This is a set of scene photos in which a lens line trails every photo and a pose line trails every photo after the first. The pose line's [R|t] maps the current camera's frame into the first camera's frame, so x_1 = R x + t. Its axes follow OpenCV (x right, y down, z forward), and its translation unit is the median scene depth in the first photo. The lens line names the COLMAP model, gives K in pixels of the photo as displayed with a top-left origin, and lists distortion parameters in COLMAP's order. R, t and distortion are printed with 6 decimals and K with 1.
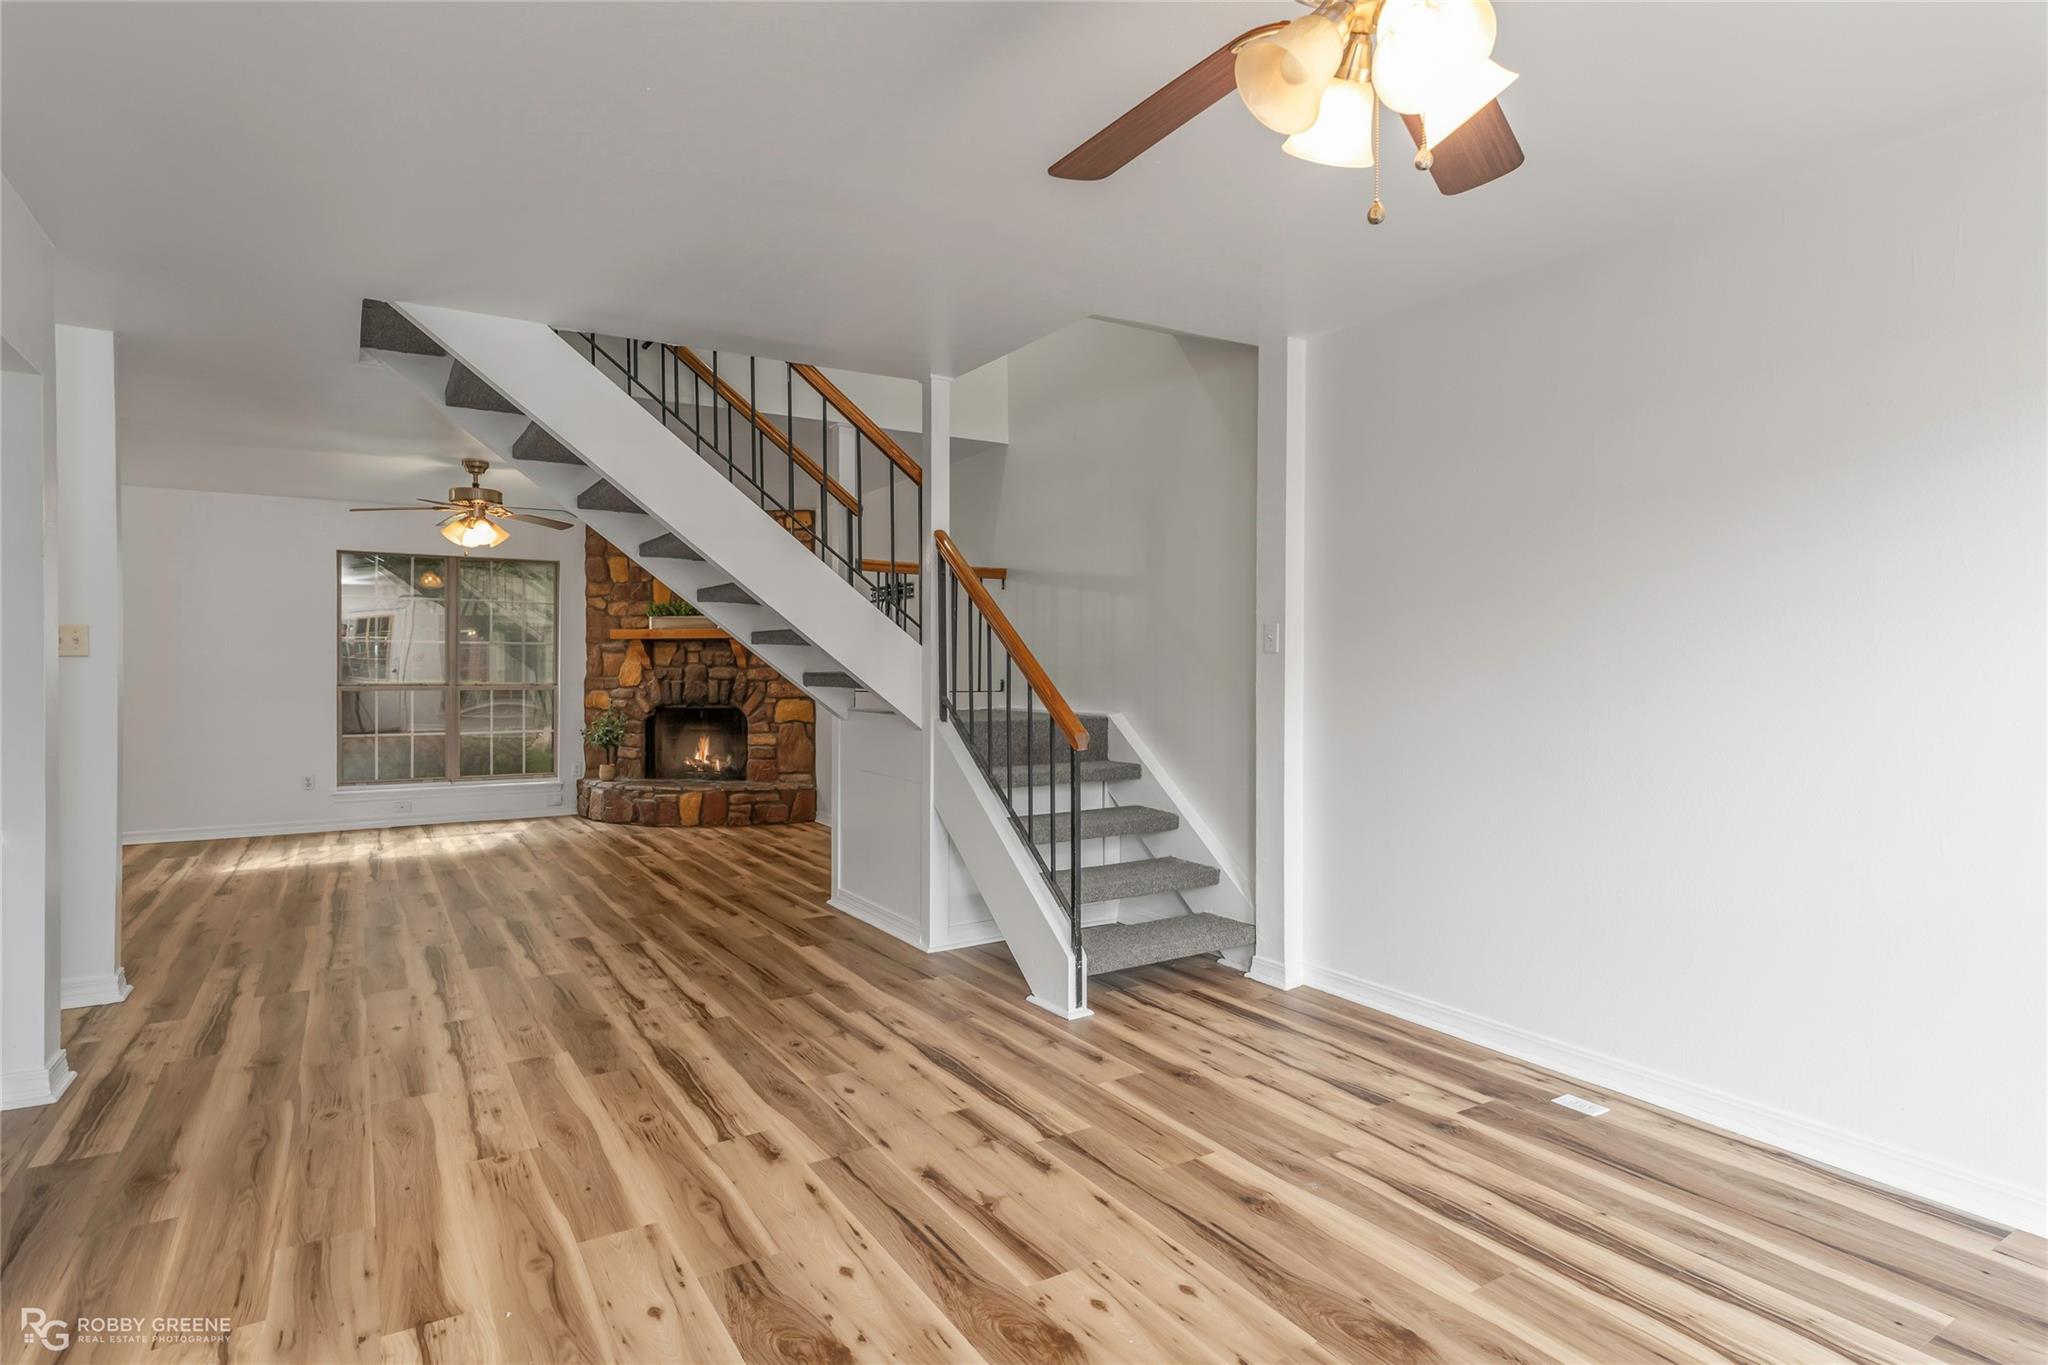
lens RADIAL K [[1101.6, 0, 1024.0], [0, 1101.6, 682.5], [0, 0, 1]] dist [-0.000557, 0.000237]
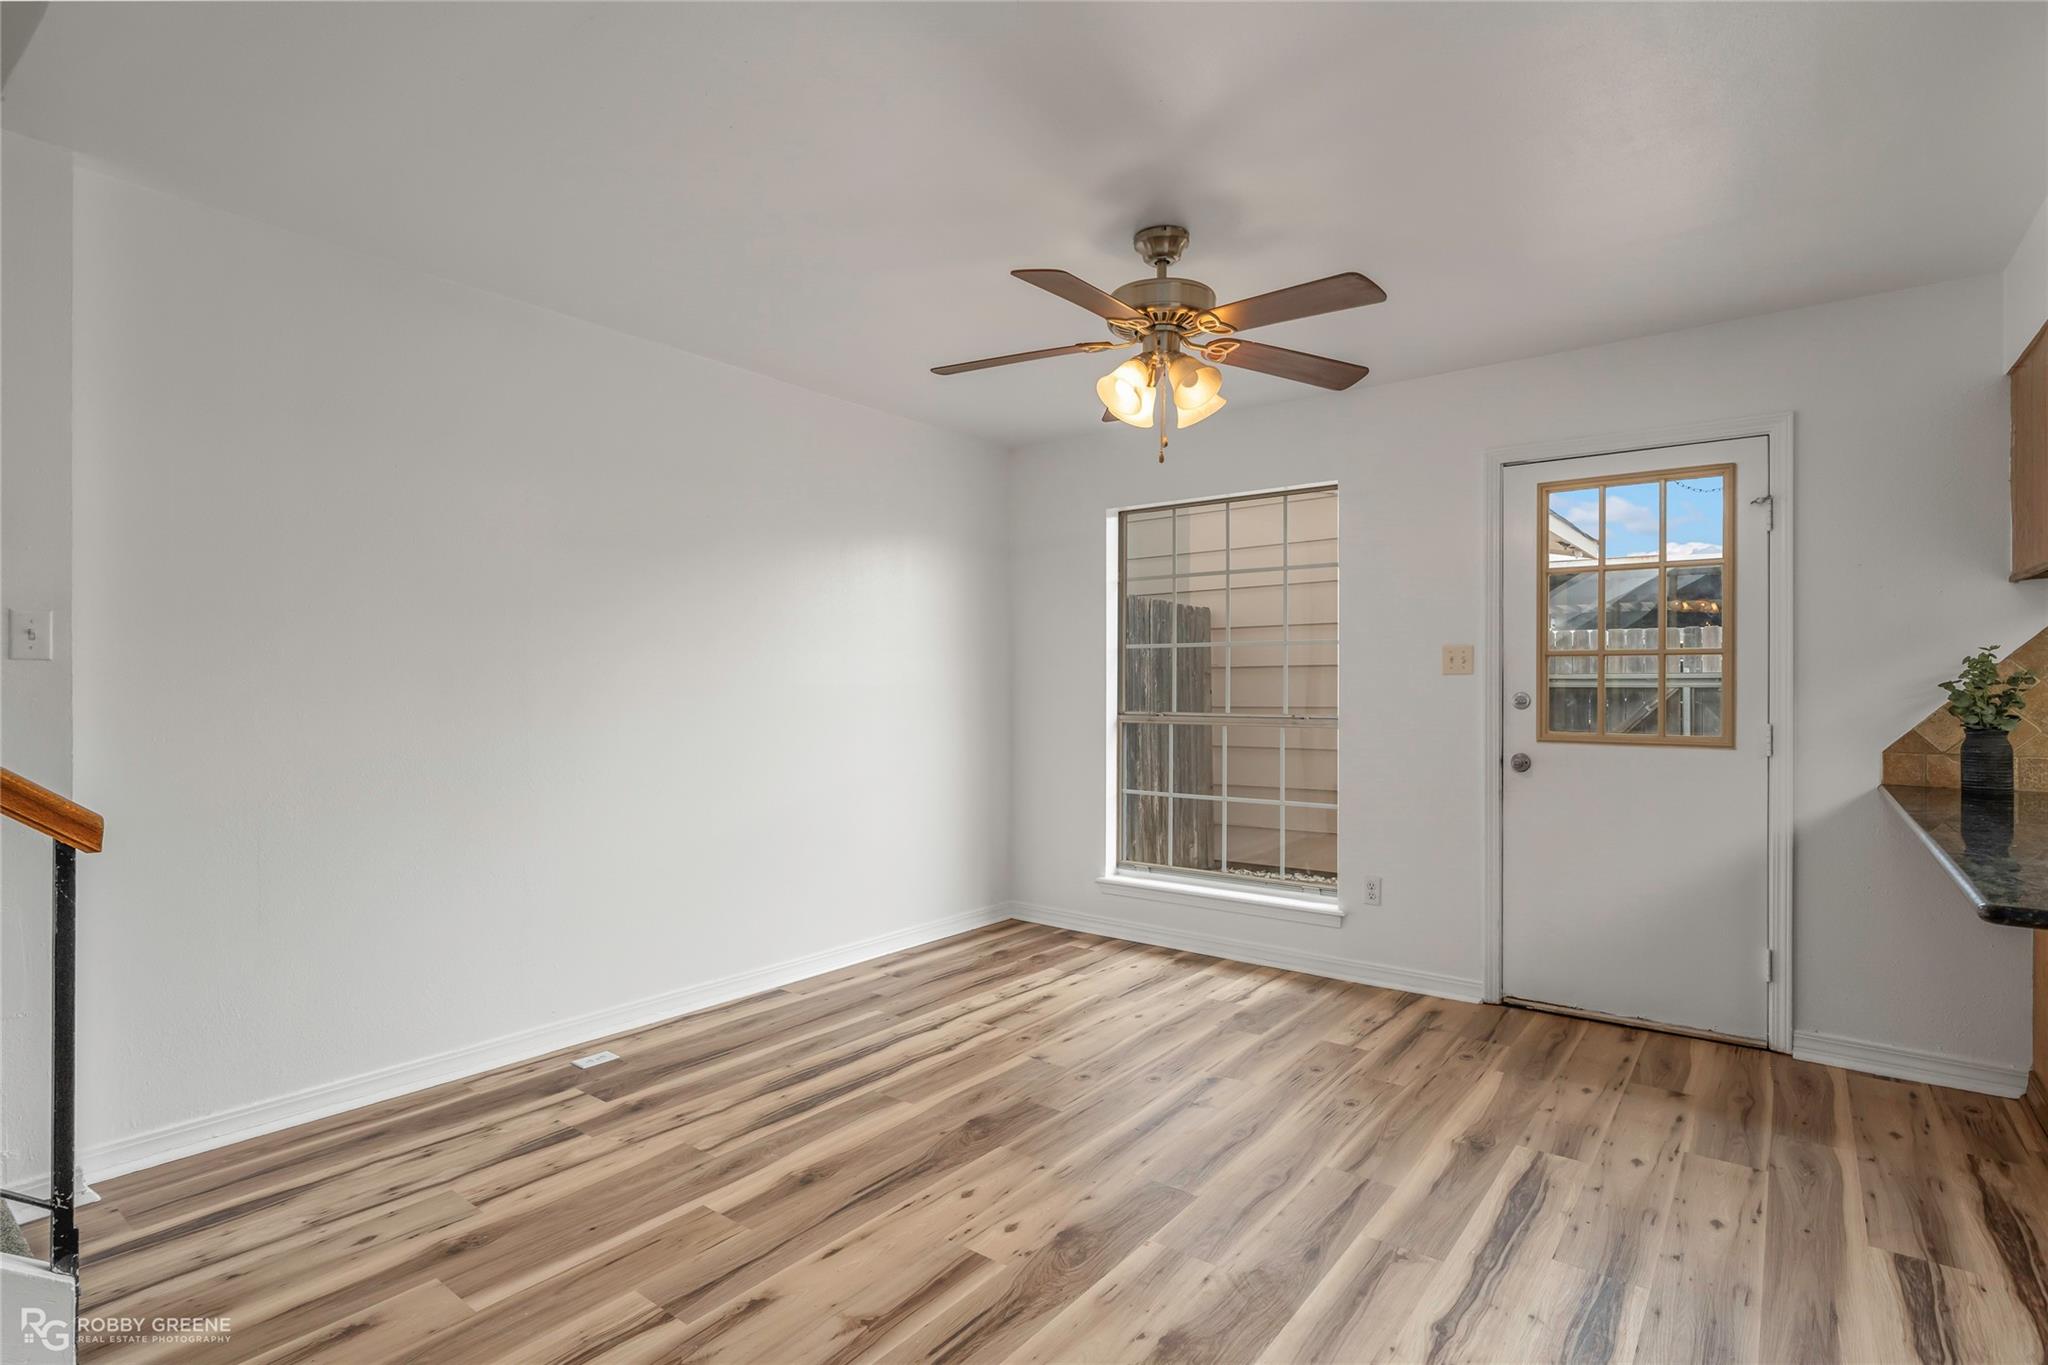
lens RADIAL K [[1021.9, 0, 1024.0], [0, 1021.9, 682.5], [0, 0, 1]] dist [0.001204, 0.000204]
pose [[-0.366900, 0.000064, 0.930261, -0.666507], [0.009300, 0.999950, 0.003599, -0.016460], [-0.930214, 0.009972, -0.366882, 0.963592]]
